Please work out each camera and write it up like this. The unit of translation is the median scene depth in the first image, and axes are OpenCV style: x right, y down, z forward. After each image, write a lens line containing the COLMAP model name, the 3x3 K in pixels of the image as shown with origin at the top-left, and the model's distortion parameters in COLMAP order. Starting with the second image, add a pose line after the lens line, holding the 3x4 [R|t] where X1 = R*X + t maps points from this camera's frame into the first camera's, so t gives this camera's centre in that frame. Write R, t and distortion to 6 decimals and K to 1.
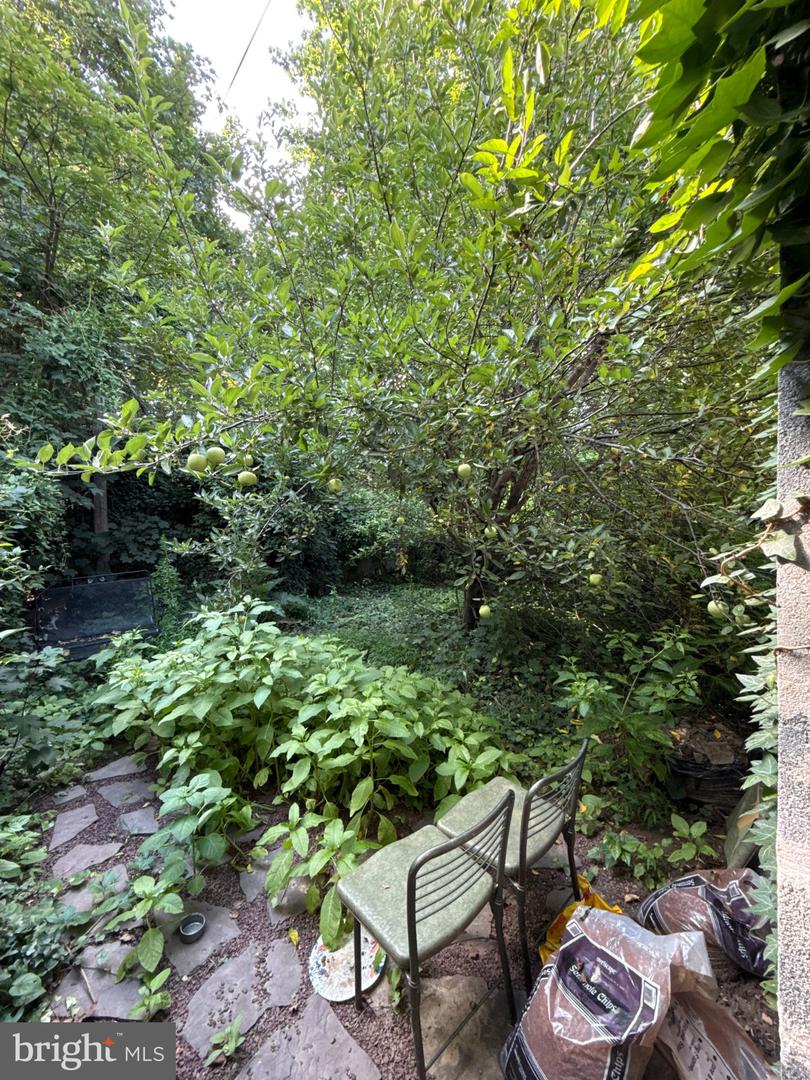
lens RADIAL K [[429.2, 0, 404.0], [0, 429.2, 542.8], [0, 0, 1]] dist [0.000785, 0.000060]
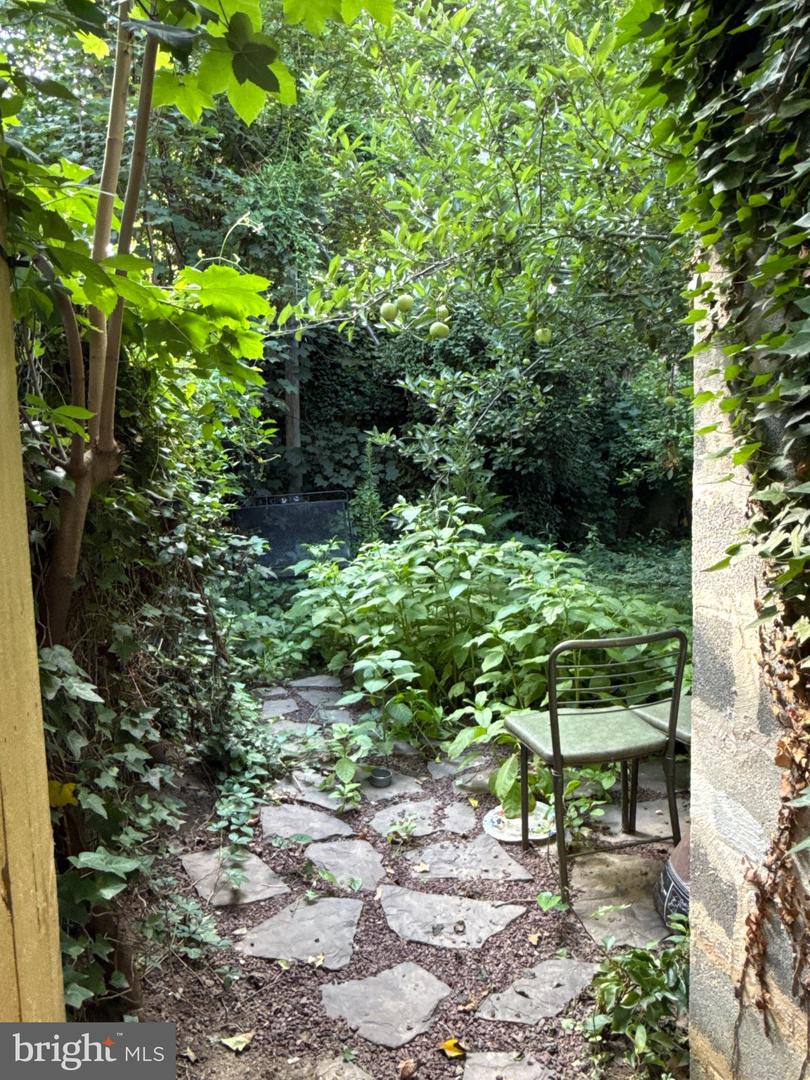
lens RADIAL K [[771.5, 0, 405.6], [0, 771.5, 546.2], [0, 0, 1]] dist [-0.005176, 0.000603]
pose [[0.896680, 0.037523, -0.441087, 0.274910], [-0.013894, 0.998296, 0.056680, 0.189024], [0.442462, -0.044695, 0.895673, -0.467166]]
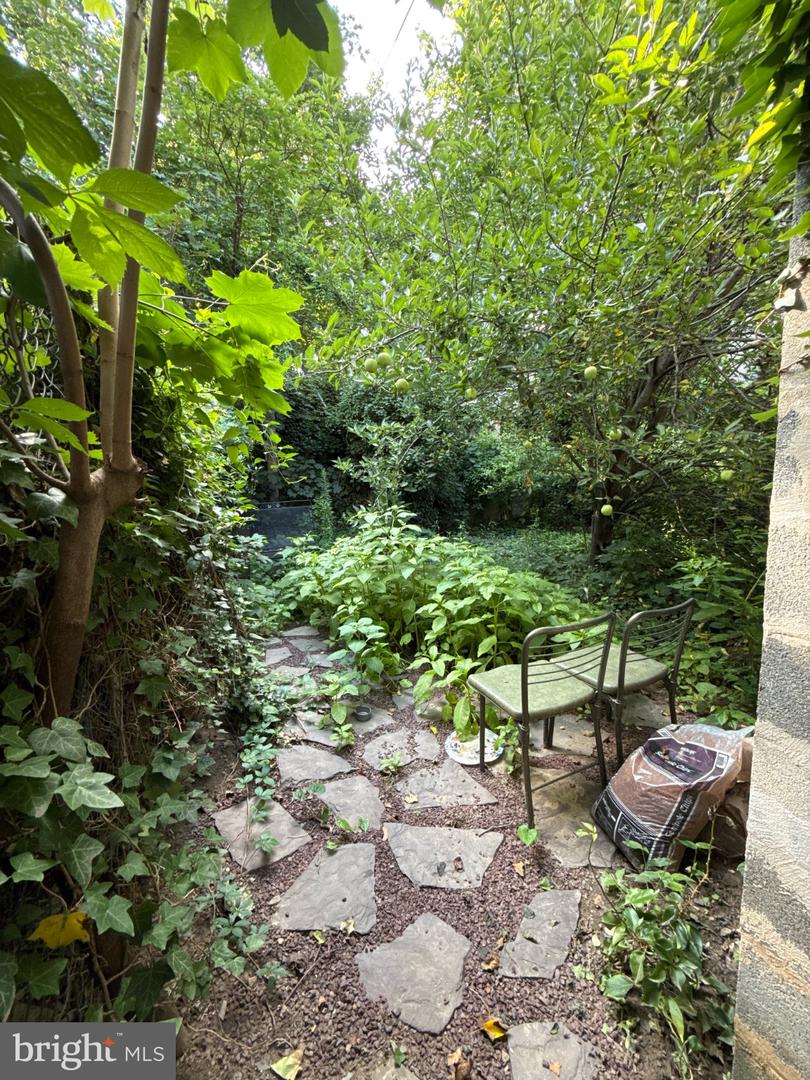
lens RADIAL K [[429.2, 0, 404.0], [0, 429.2, 542.8], [0, 0, 1]] dist [0.000785, 0.000060]
pose [[0.958539, 0.036848, -0.282567, 0.010134], [-0.012473, 0.996079, 0.087583, 0.169747], [0.284687, -0.080427, 0.955241, -0.203514]]
